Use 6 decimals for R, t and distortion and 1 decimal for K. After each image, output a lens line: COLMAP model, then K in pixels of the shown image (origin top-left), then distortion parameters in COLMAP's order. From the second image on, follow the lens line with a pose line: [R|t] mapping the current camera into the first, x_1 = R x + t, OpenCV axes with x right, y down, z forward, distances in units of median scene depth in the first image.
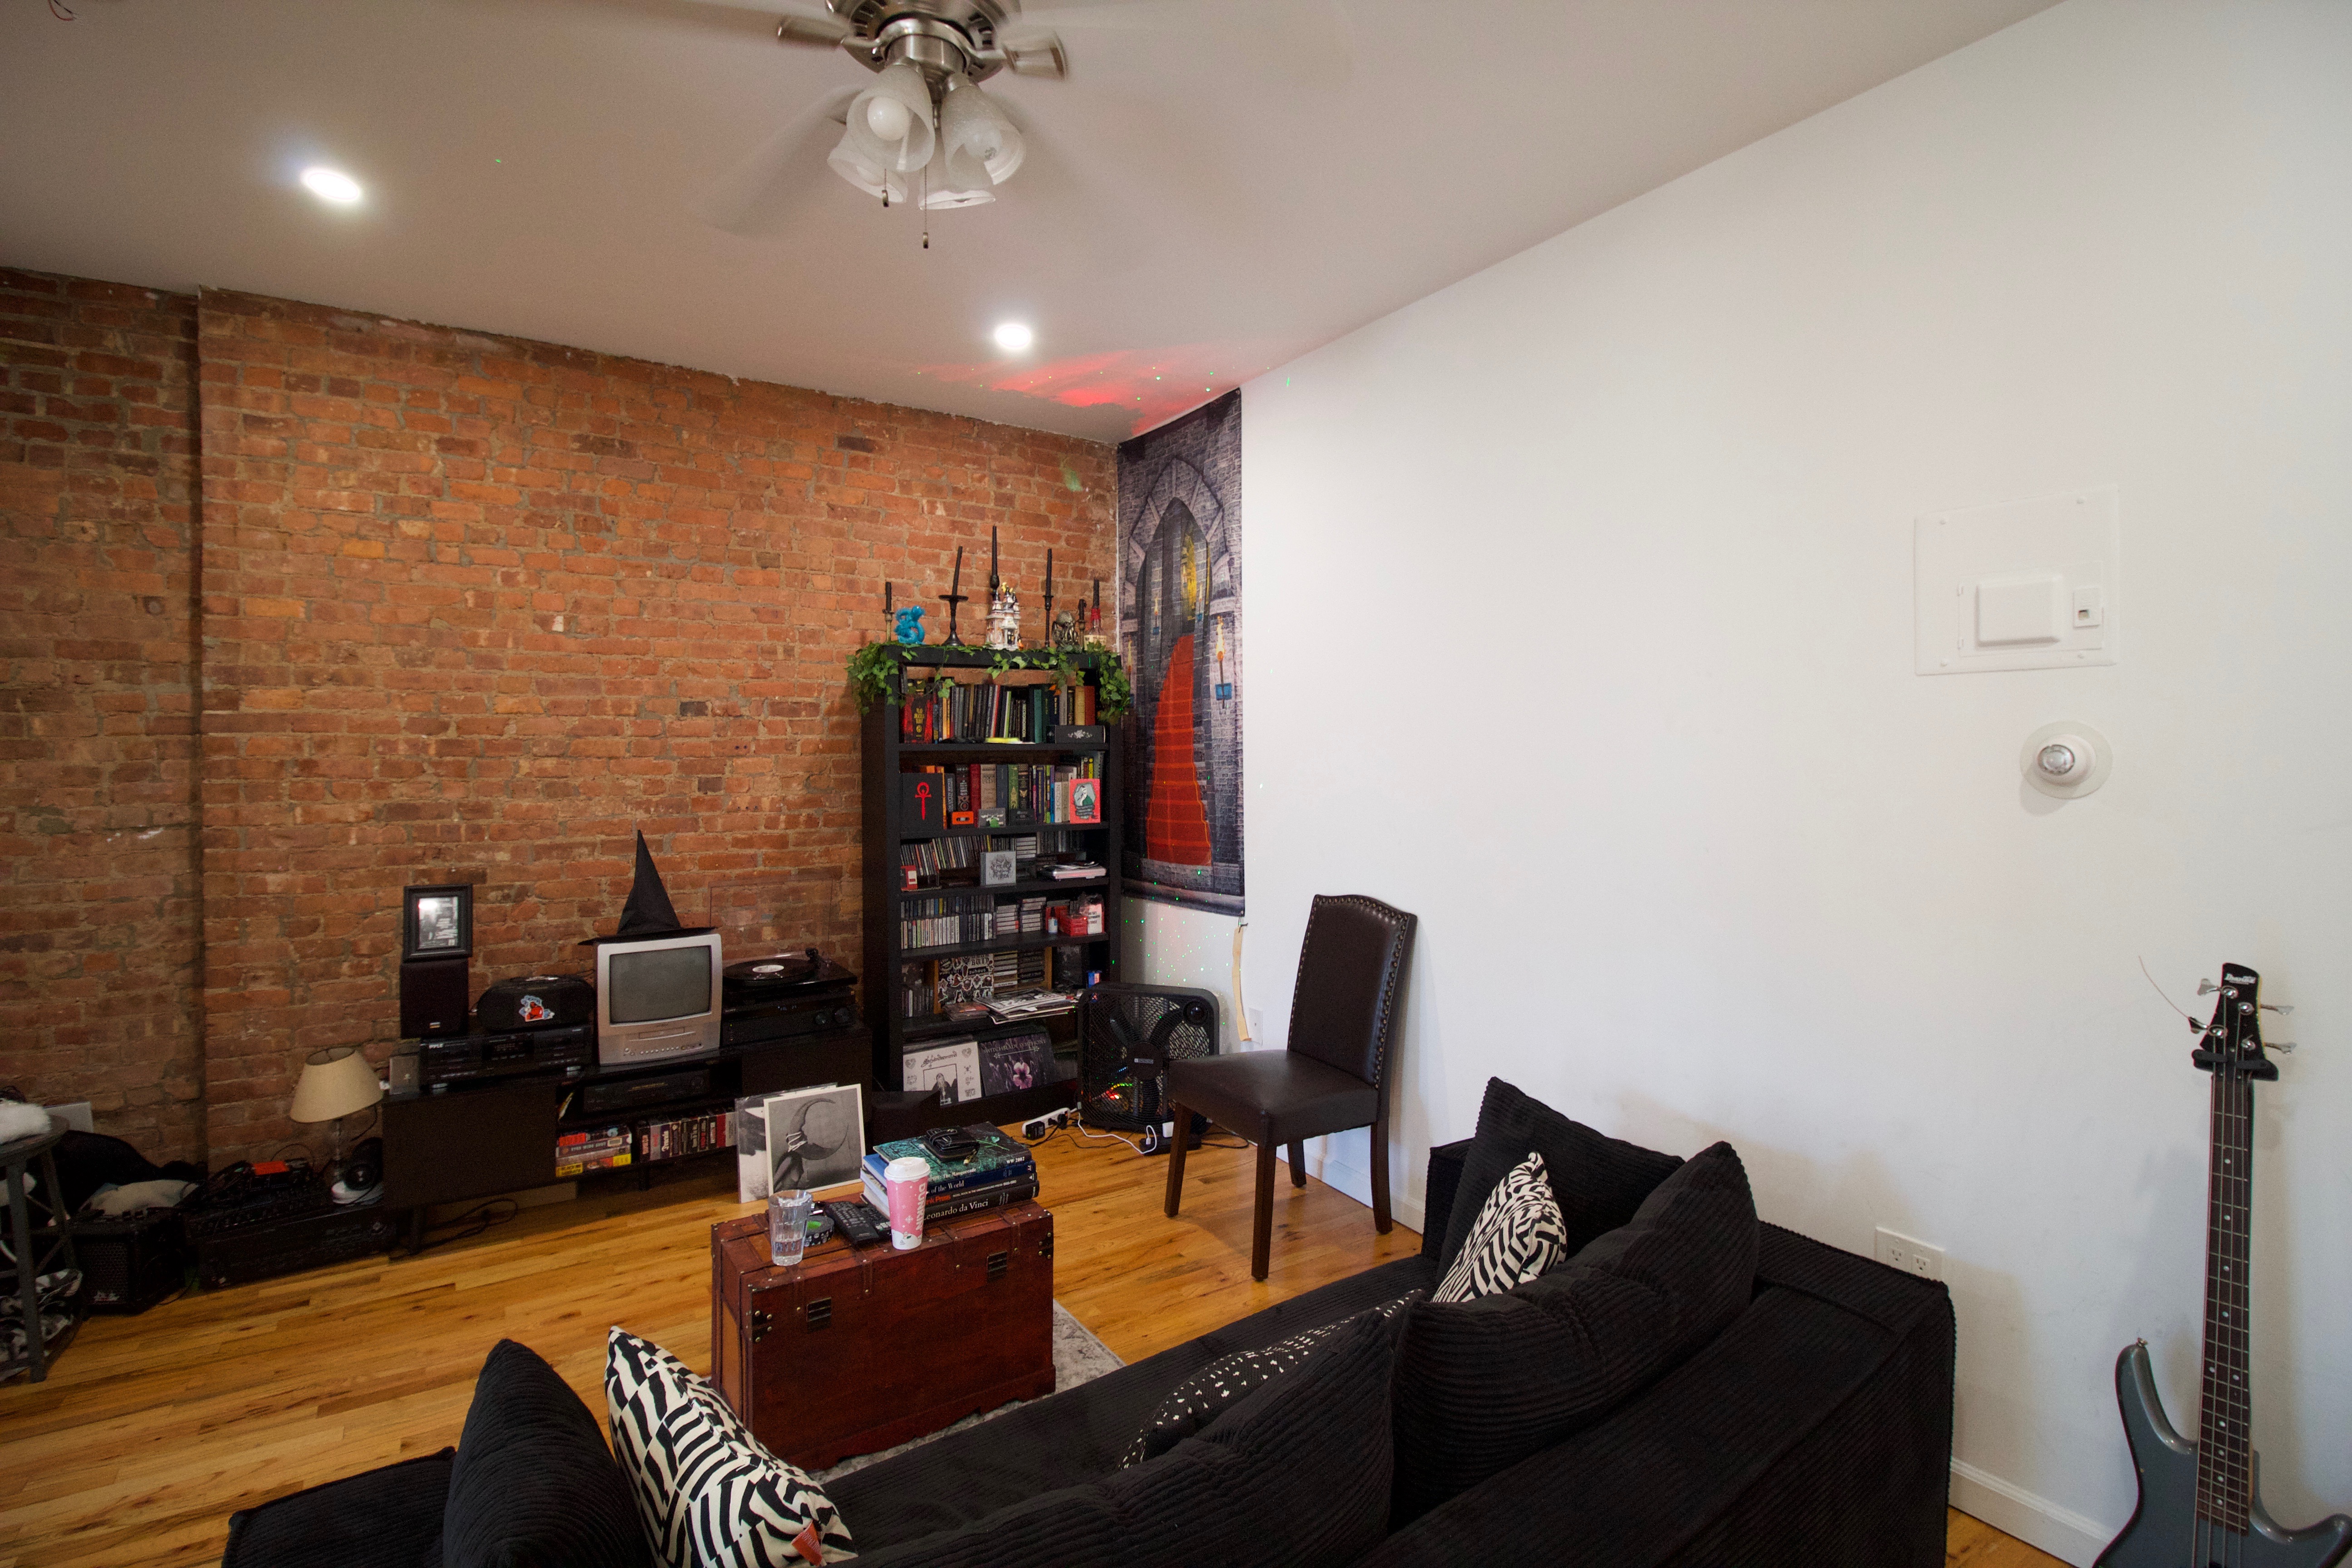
lens RADIAL K [[1097.6, 0, 1175.7], [0, 1097.6, 753.5], [0, 0, 1]] dist [0.002566, -0.014051]
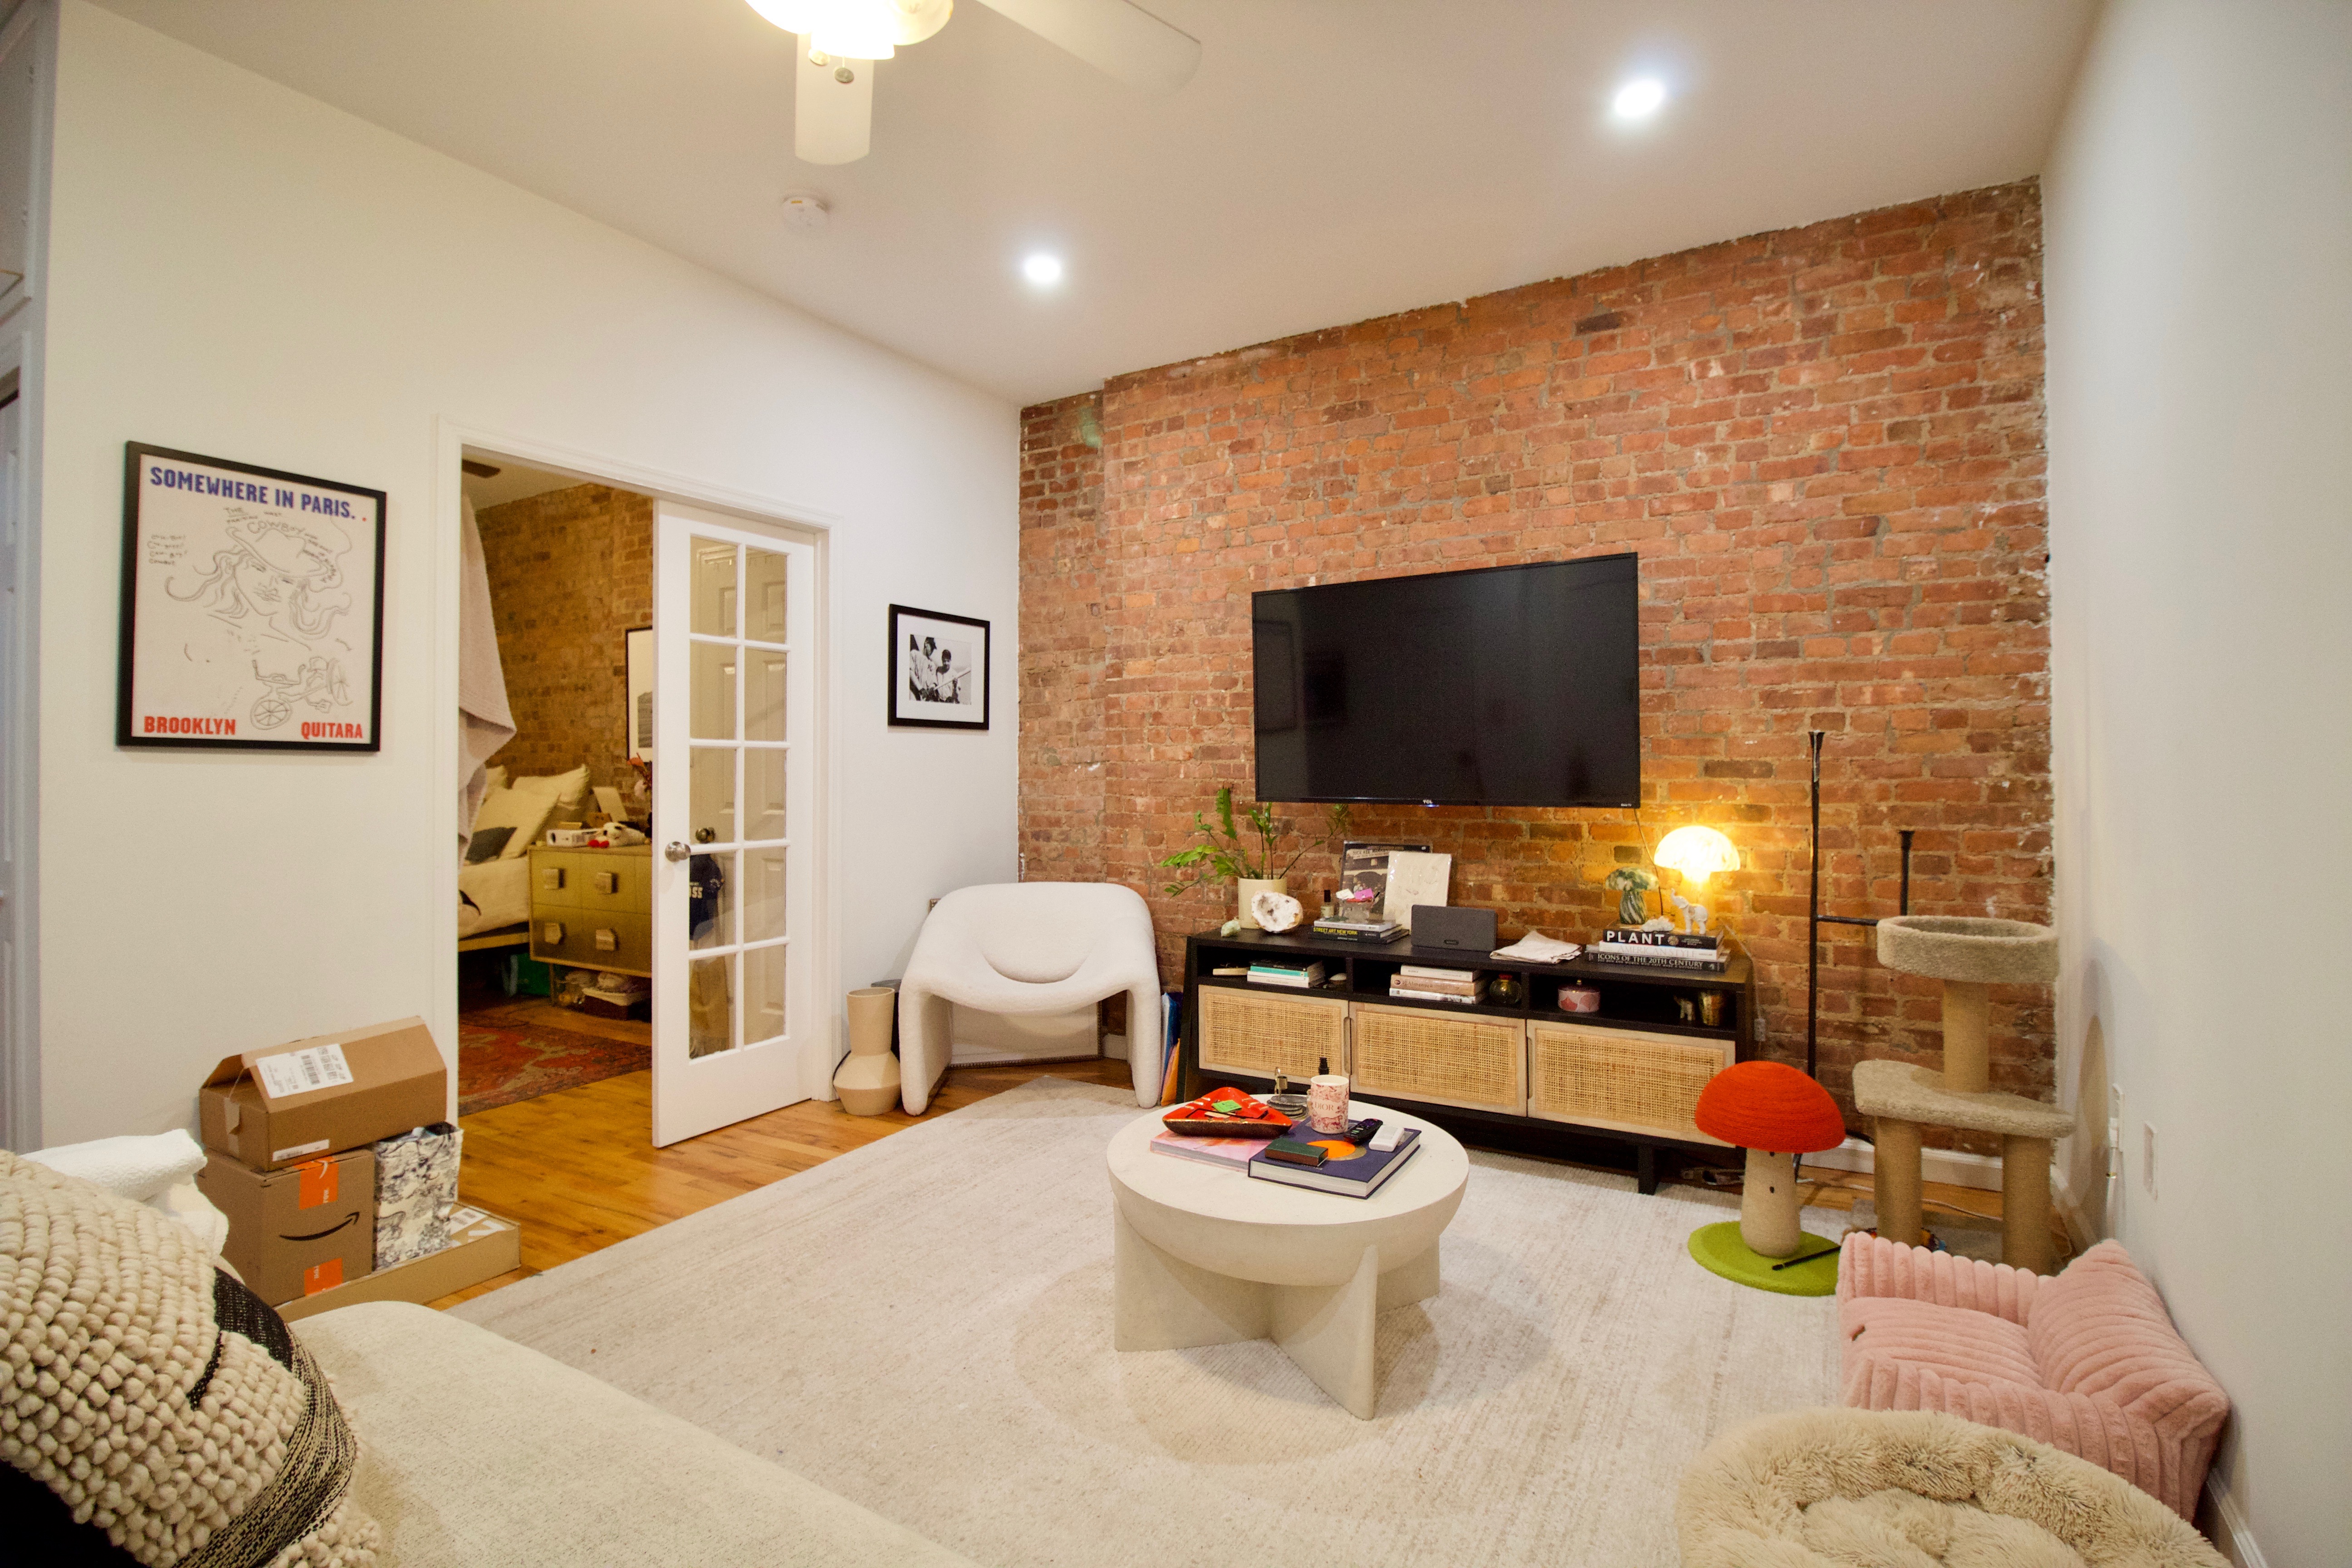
lens RADIAL K [[1097.6, 0, 1175.7], [0, 1097.6, 753.5], [0, 0, 1]] dist [0.002566, -0.014051]
pose [[0.446273, -0.015939, -0.894755, 0.330136], [0.002968, 0.999862, -0.016331, 0.063859], [0.894892, 0.004632, 0.446259, 0.355875]]
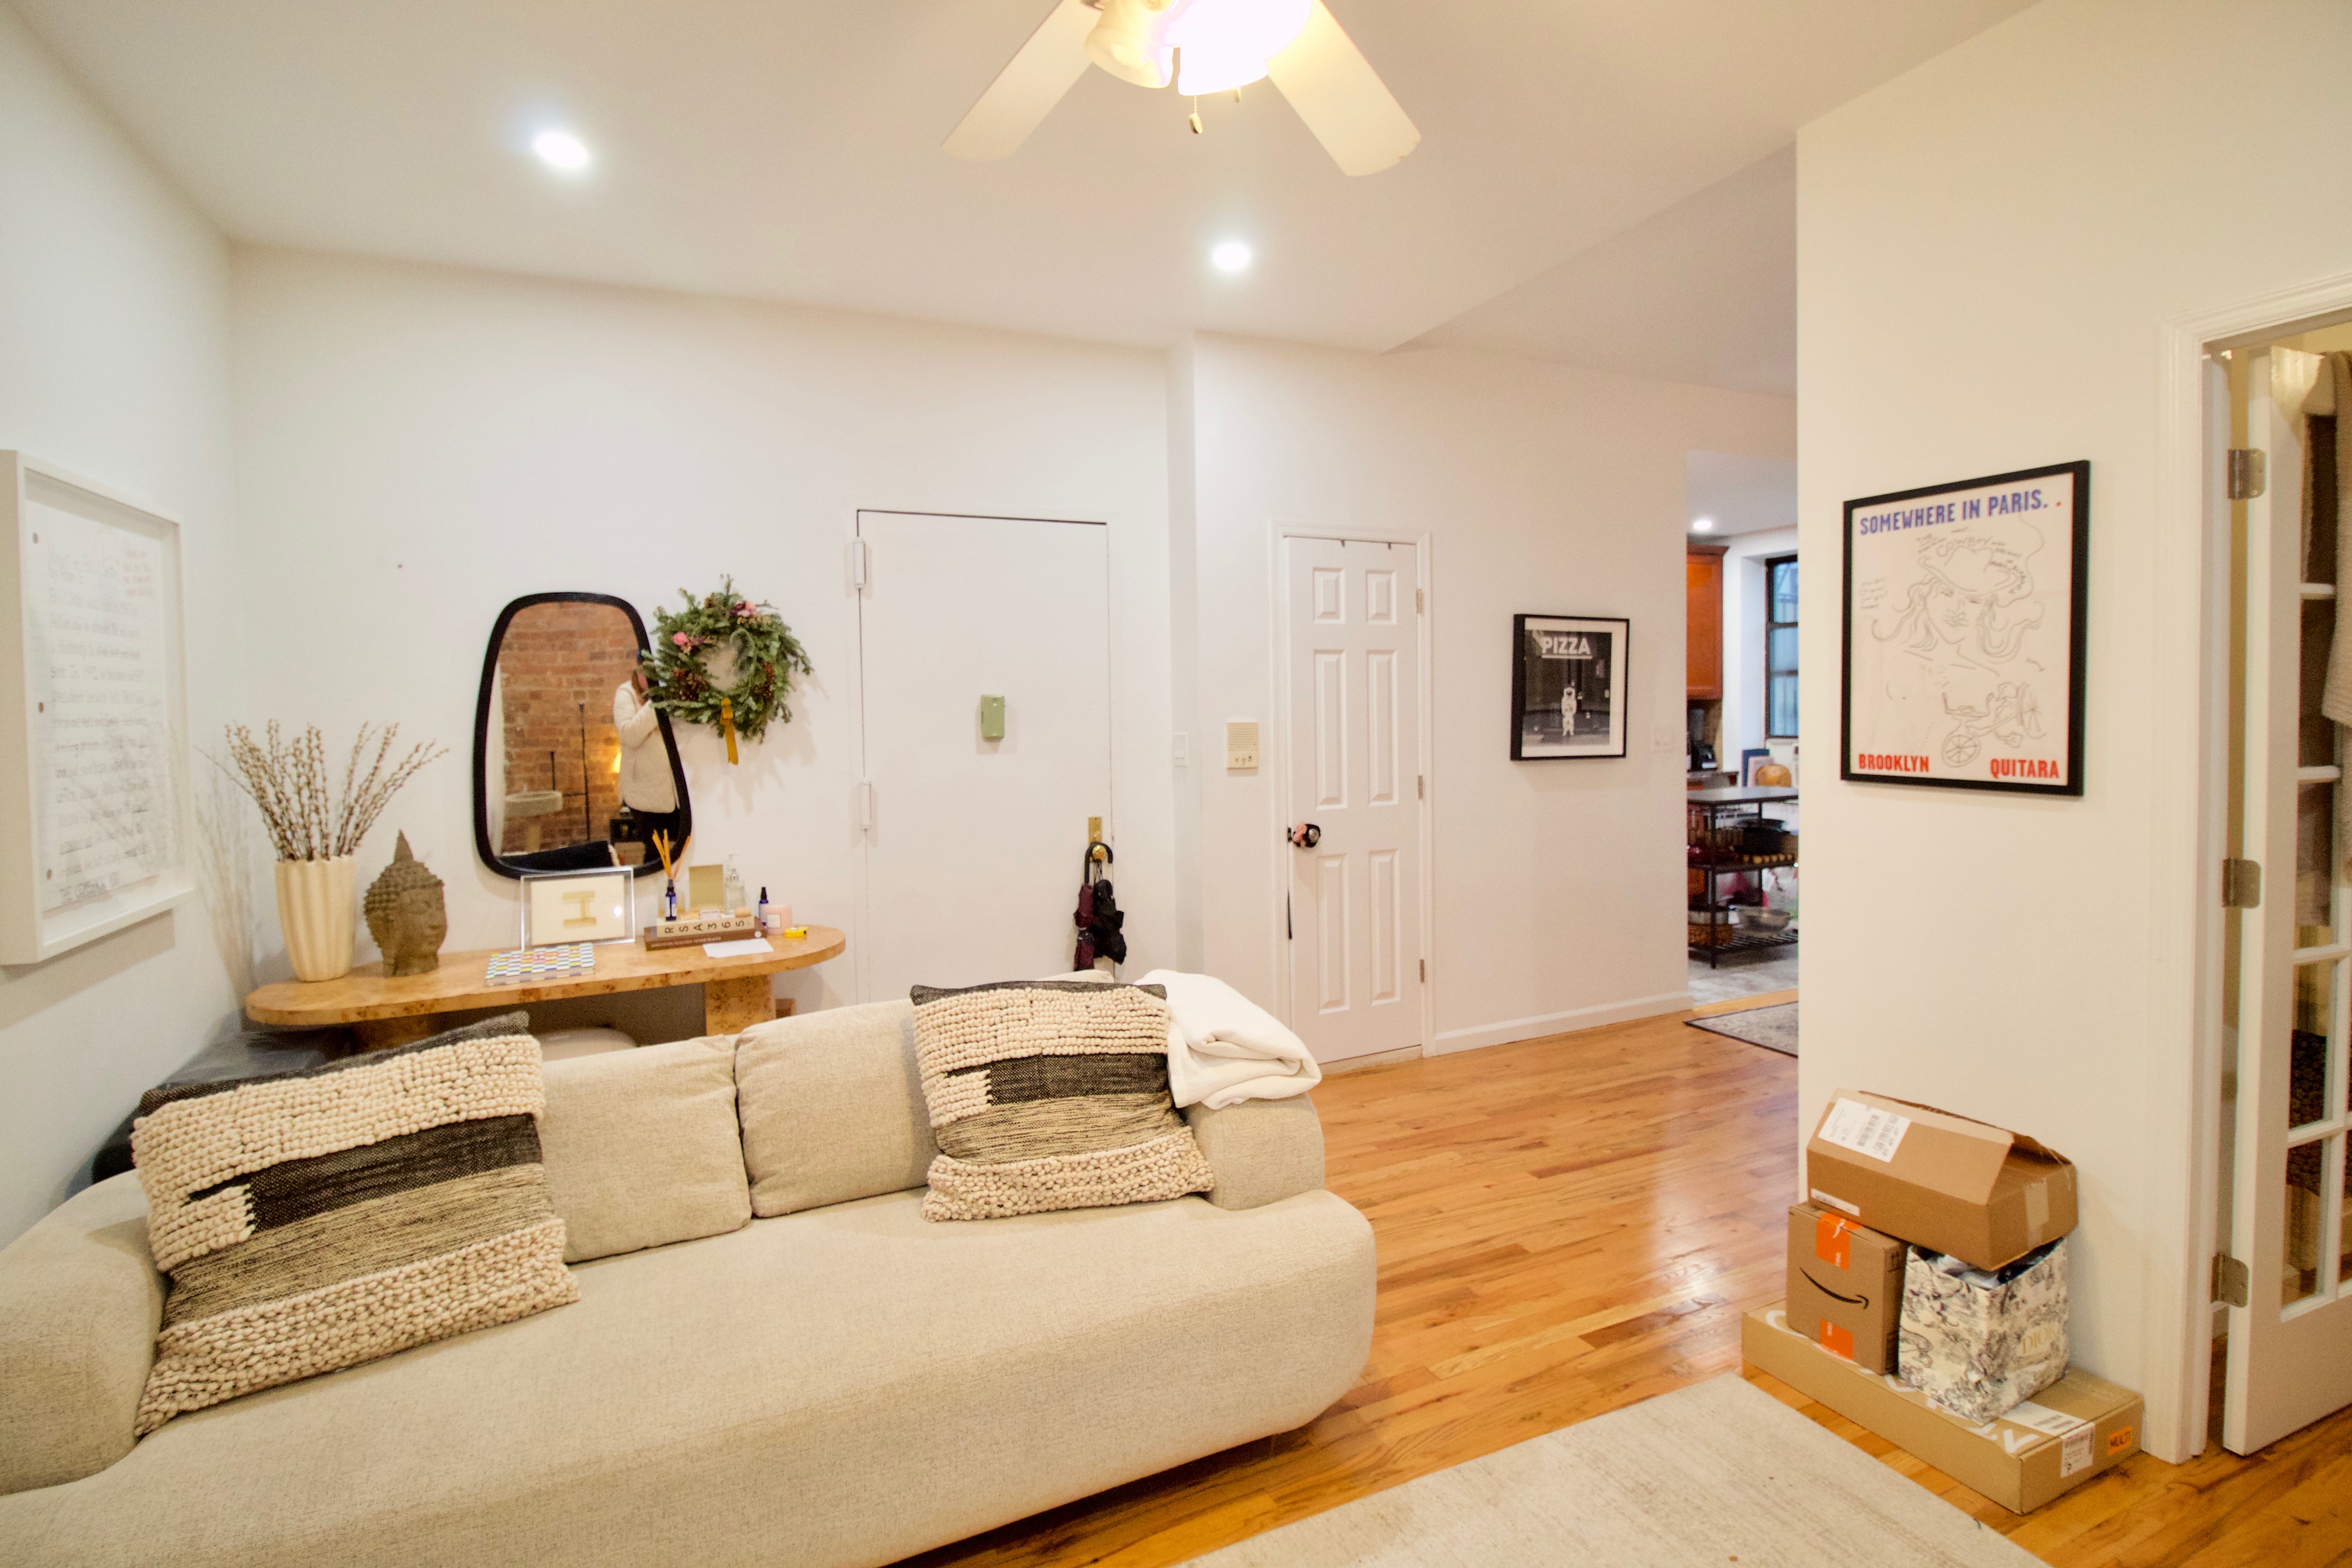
lens RADIAL K [[1097.6, 0, 1175.7], [0, 1097.6, 753.5], [0, 0, 1]] dist [0.002566, -0.014051]
pose [[-0.987263, 0.010812, 0.158731, -0.149852], [0.017001, 0.999145, 0.037686, 0.001877], [-0.158188, 0.039905, -0.986602, 0.808982]]
